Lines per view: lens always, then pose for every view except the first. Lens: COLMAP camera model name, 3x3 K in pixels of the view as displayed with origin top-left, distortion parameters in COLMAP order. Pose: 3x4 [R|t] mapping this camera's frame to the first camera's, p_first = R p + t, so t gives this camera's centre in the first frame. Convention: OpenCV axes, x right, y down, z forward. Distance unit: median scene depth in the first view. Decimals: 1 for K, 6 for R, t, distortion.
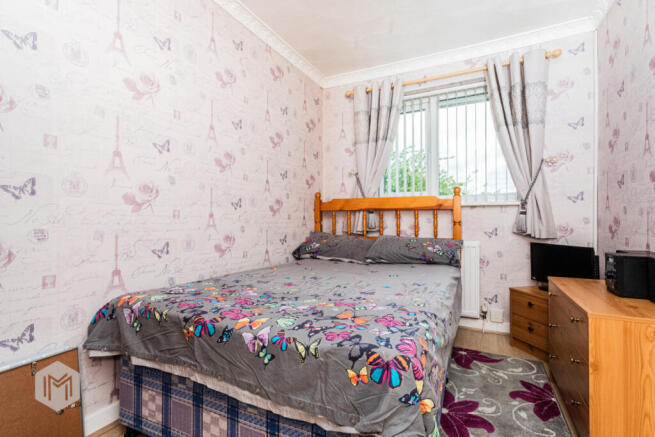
lens RADIAL K [[314.9, 0, 327.5], [0, 314.9, 219.6], [0, 0, 1]] dist [0.000859, 0.000050]
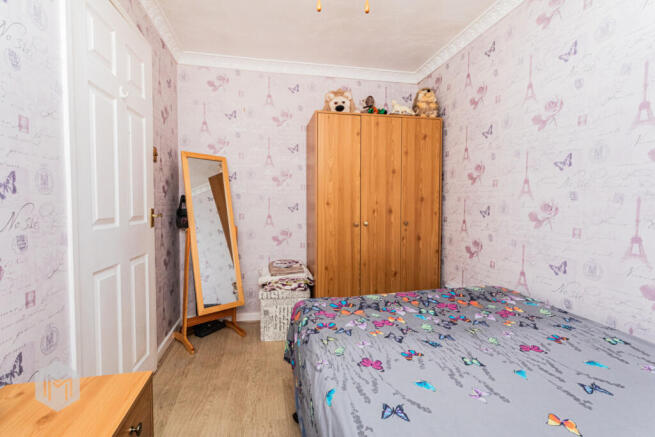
lens RADIAL K [[314.9, 0, 328.3], [0, 314.9, 216.2], [0, 0, 1]] dist [0.000859, 0.000050]
pose [[-0.780992, 0.028126, -0.623907, 0.722150], [0.000274, 0.999001, 0.044693, -0.120156], [0.624540, 0.034733, -0.780220, 1.433015]]
